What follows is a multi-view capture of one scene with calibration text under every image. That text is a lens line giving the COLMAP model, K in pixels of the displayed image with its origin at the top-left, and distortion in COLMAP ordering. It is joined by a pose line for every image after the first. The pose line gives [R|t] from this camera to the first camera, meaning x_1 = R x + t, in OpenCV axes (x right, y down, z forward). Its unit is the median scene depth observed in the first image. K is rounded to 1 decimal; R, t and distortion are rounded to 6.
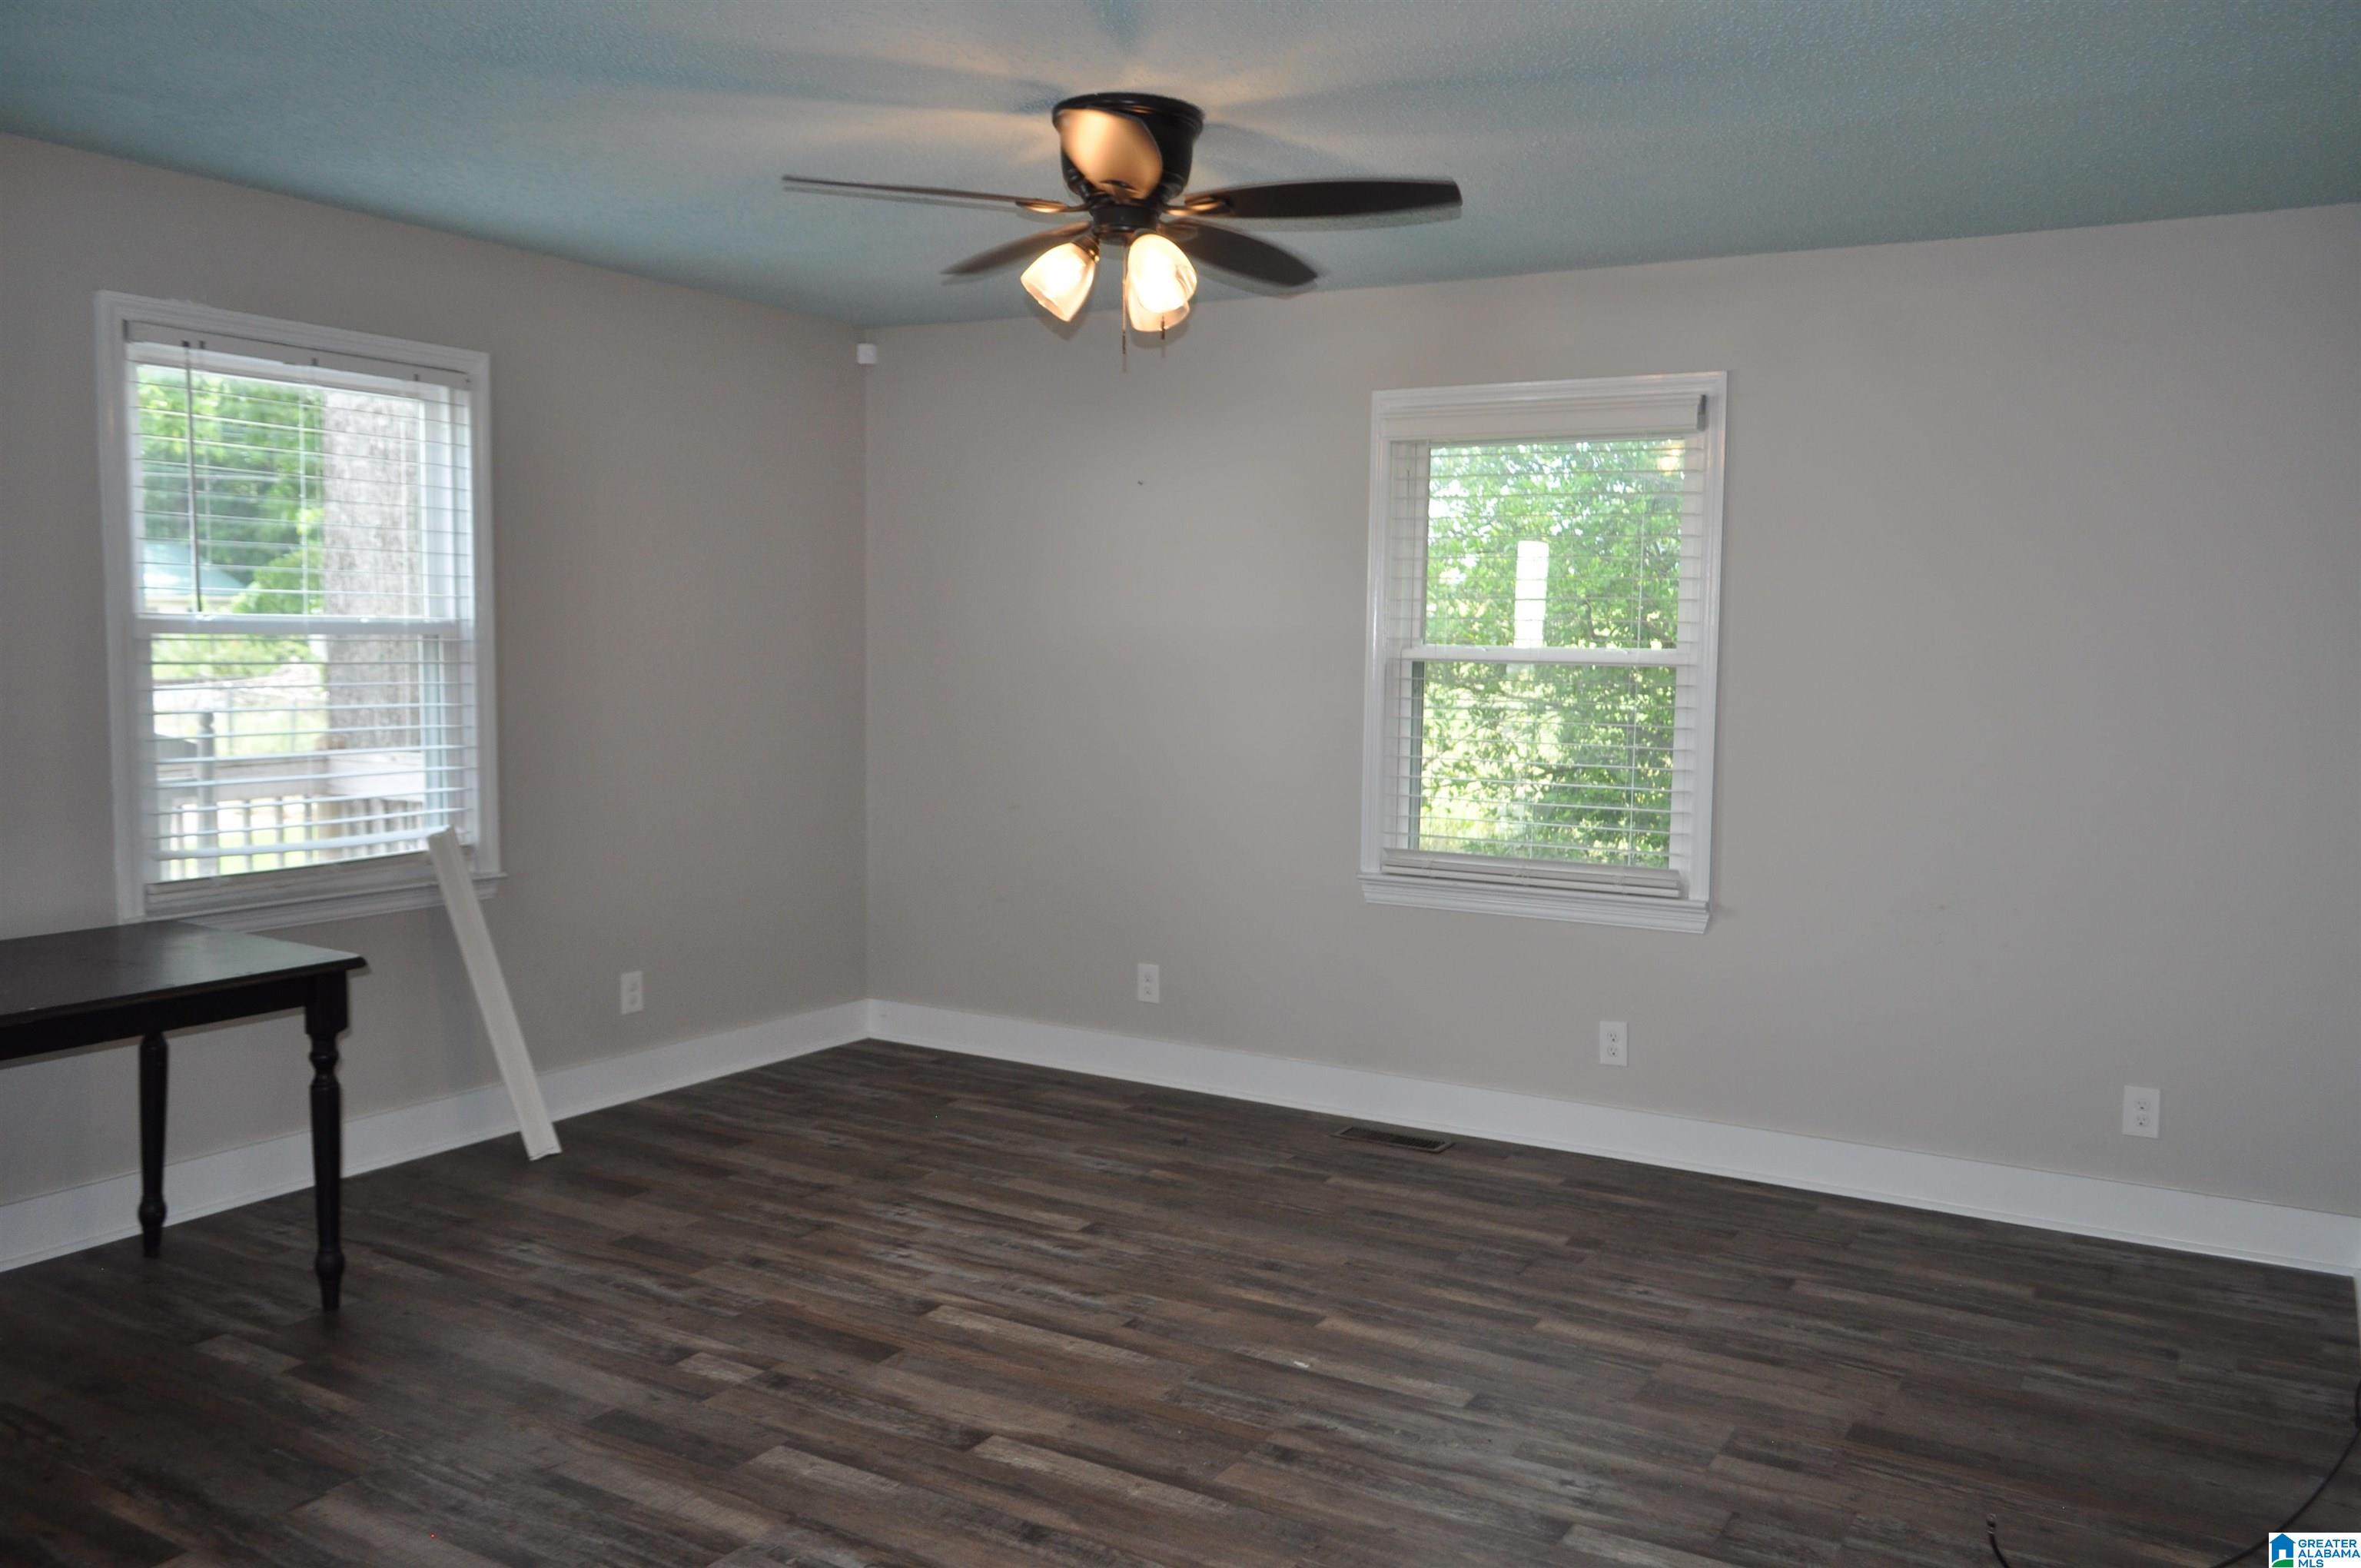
lens RADIAL K [[1840.1, 0, 1237.7], [0, 1840.1, 788.2], [0, 0, 1]] dist [-0.007070, -0.008089]
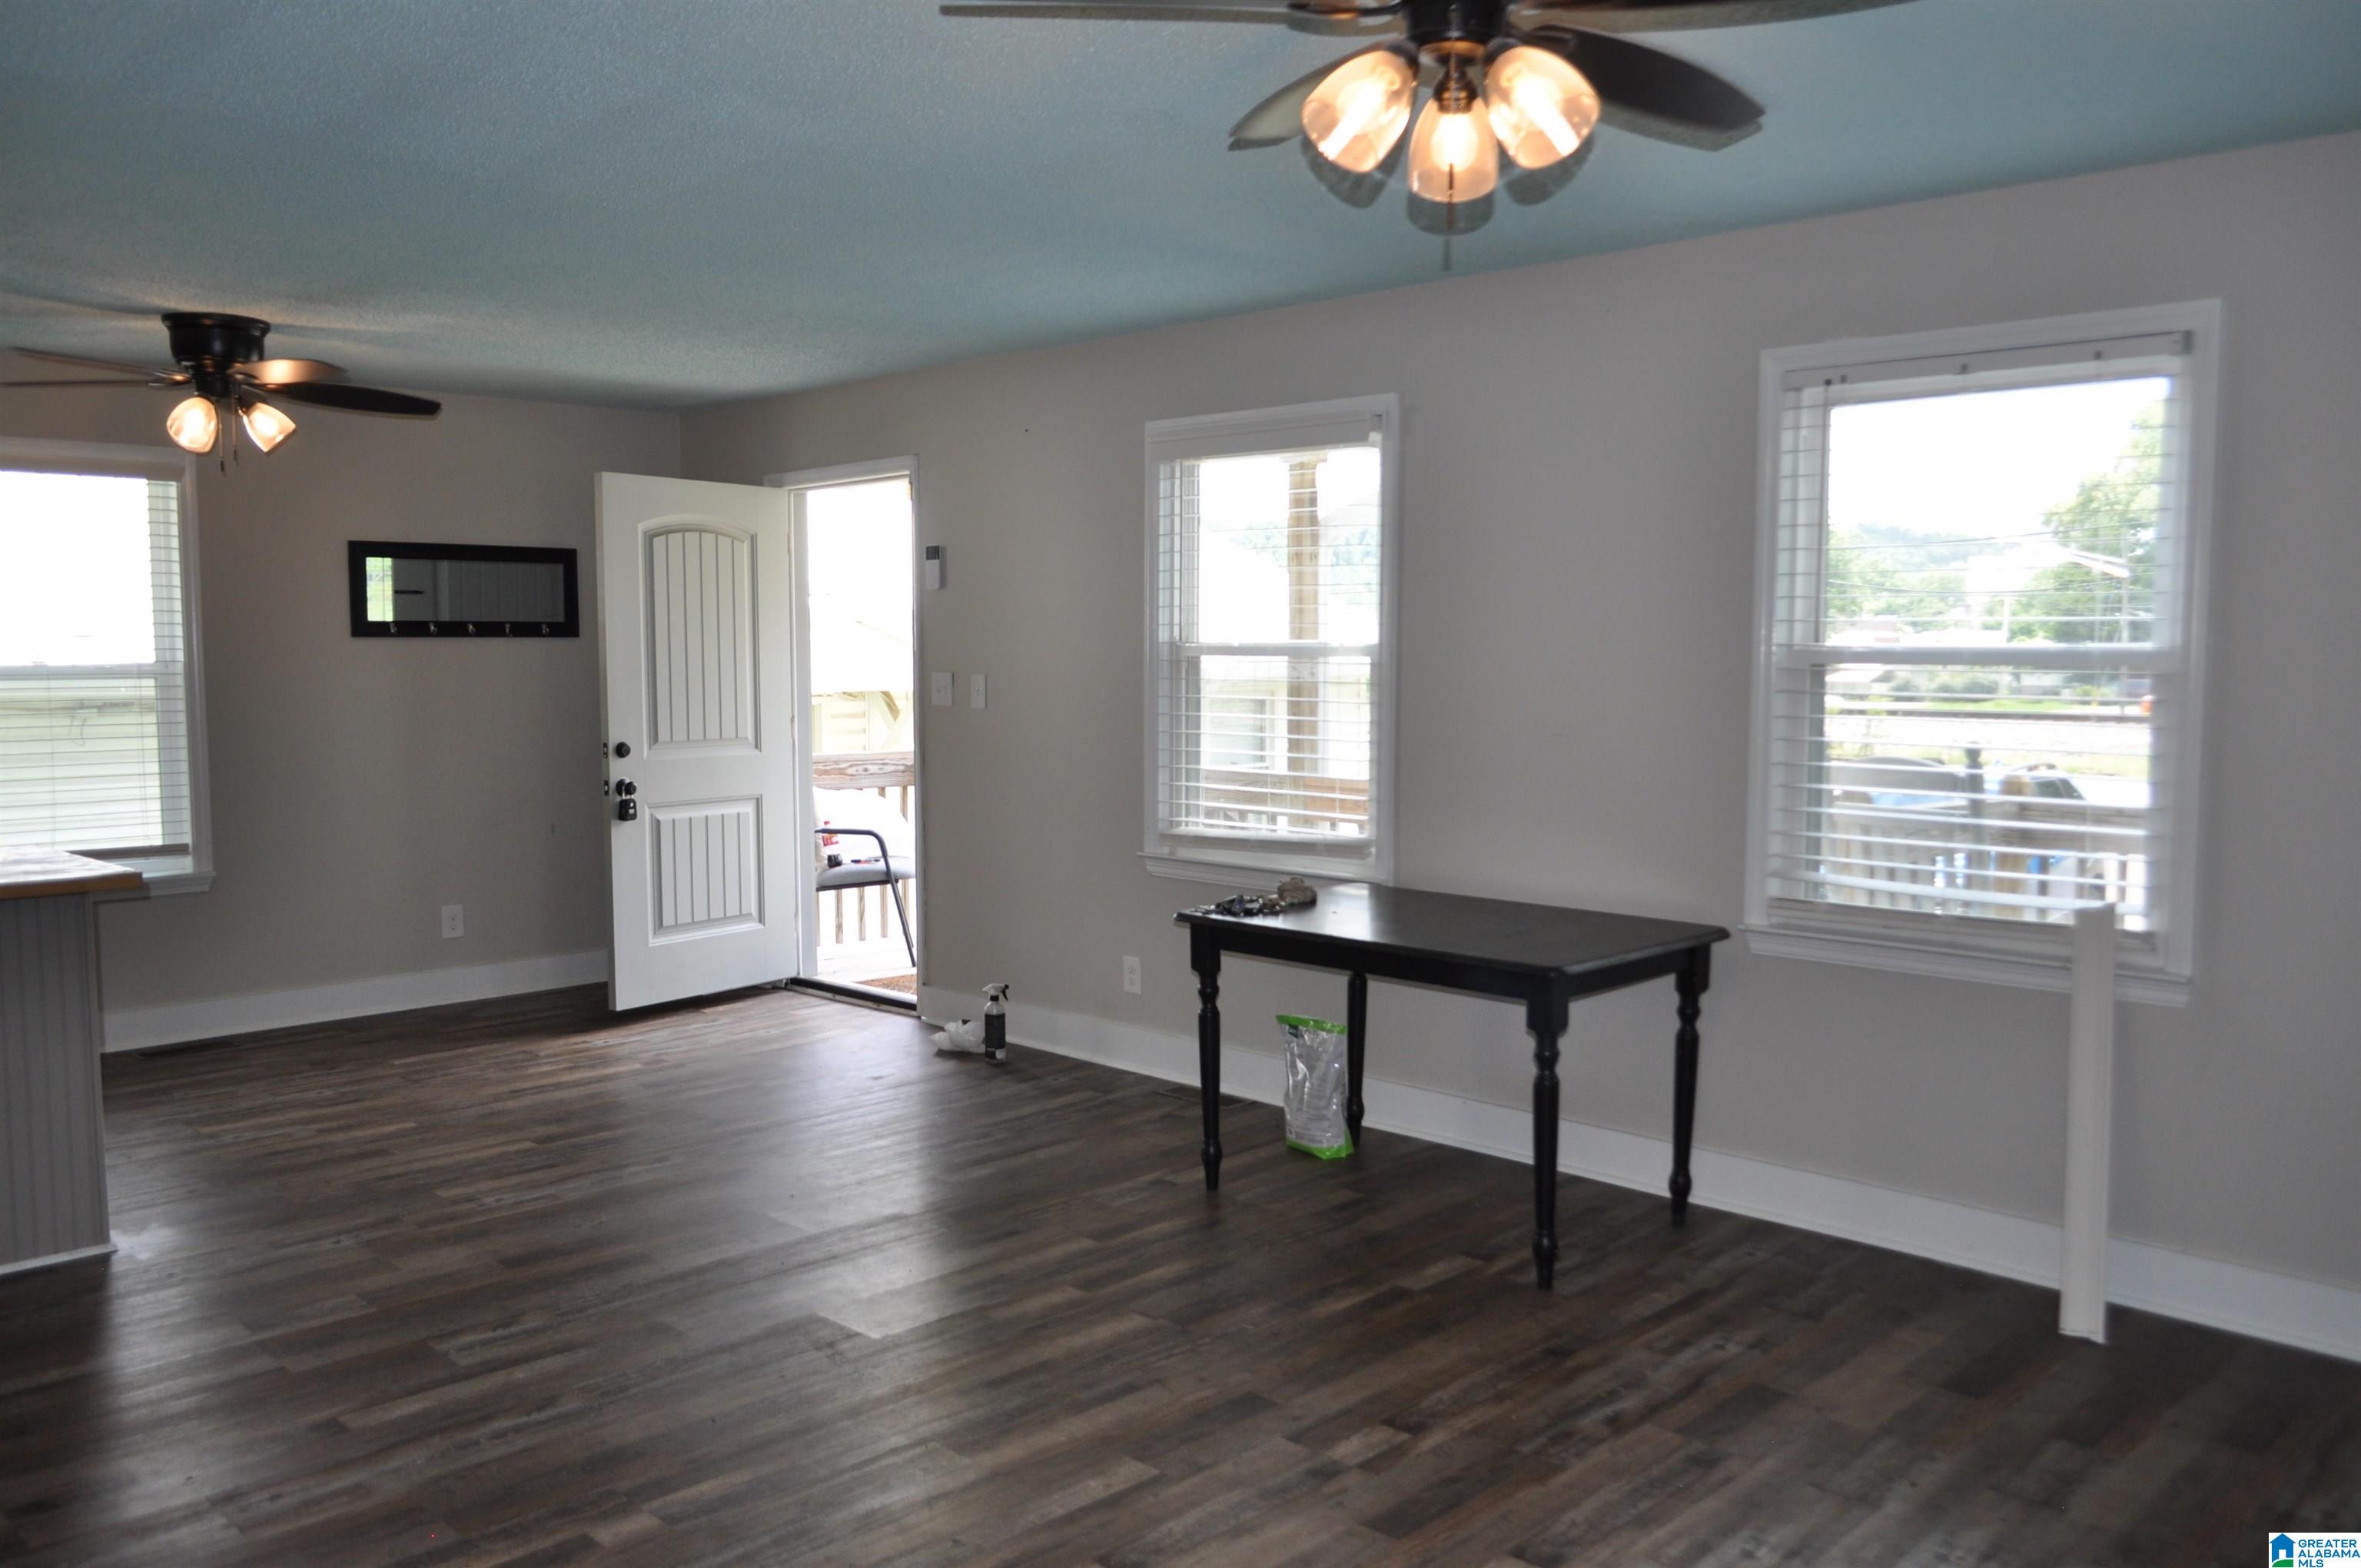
lens RADIAL K [[1840.1, 0, 1237.7], [0, 1840.1, 788.2], [0, 0, 1]] dist [-0.007070, -0.008089]
pose [[-0.243113, 0.057973, -0.968264, 0.536108], [-0.093664, 0.992145, 0.082920, -0.073154], [0.965465, 0.110851, -0.235773, 0.980357]]
